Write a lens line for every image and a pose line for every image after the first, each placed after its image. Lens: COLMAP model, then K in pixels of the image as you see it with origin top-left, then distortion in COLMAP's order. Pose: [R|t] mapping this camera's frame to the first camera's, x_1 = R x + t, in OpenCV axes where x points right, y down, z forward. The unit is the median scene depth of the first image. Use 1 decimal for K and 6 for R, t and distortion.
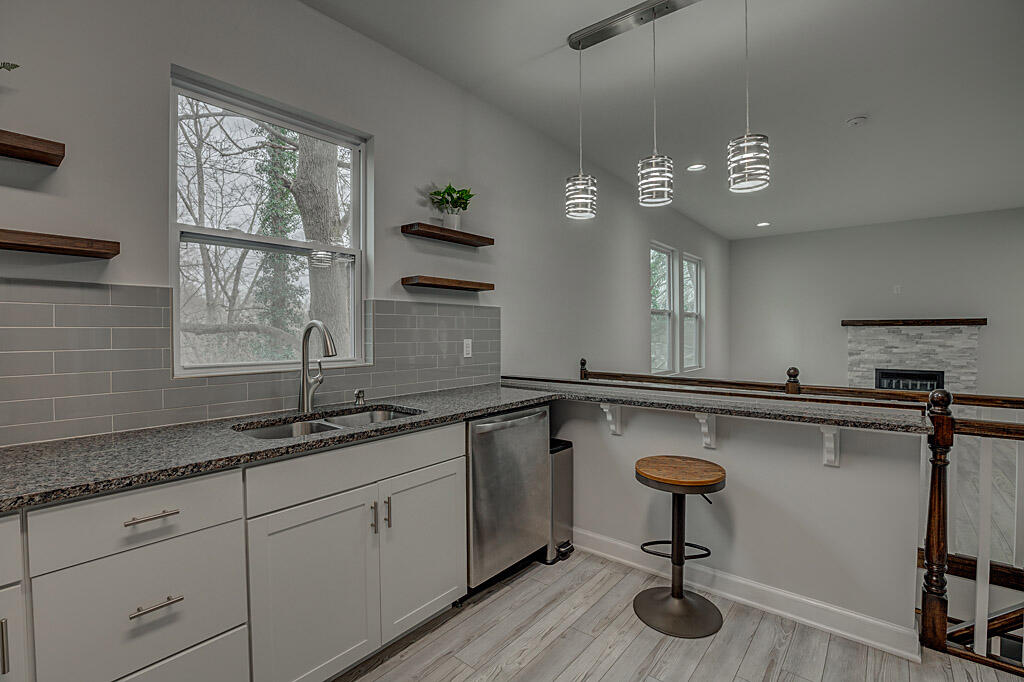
lens RADIAL K [[472.4, 0, 537.5], [0, 472.4, 332.0], [0, 0, 1]] dist [-0.024896, 0.001066]
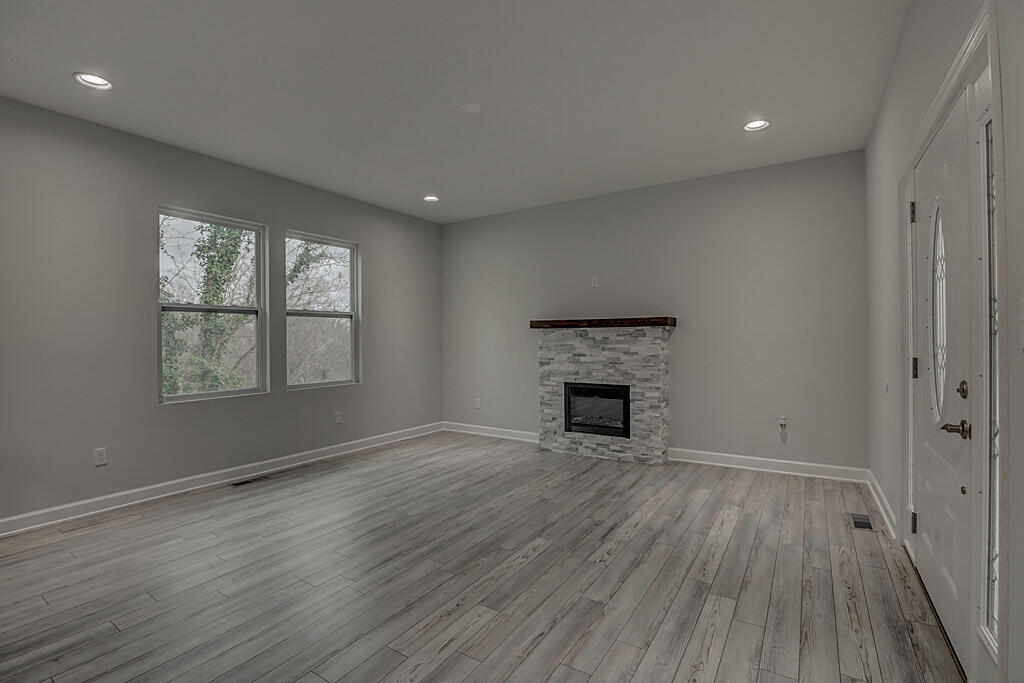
lens RADIAL K [[469.4, 0, 510.0], [0, 469.4, 337.4], [0, 0, 1]] dist [-0.020668, 0.000059]
pose [[0.994993, -0.012743, 0.099132, 0.579771], [0.012230, 0.999909, 0.005775, -0.002712], [-0.099197, -0.004534, 0.995058, 0.232774]]
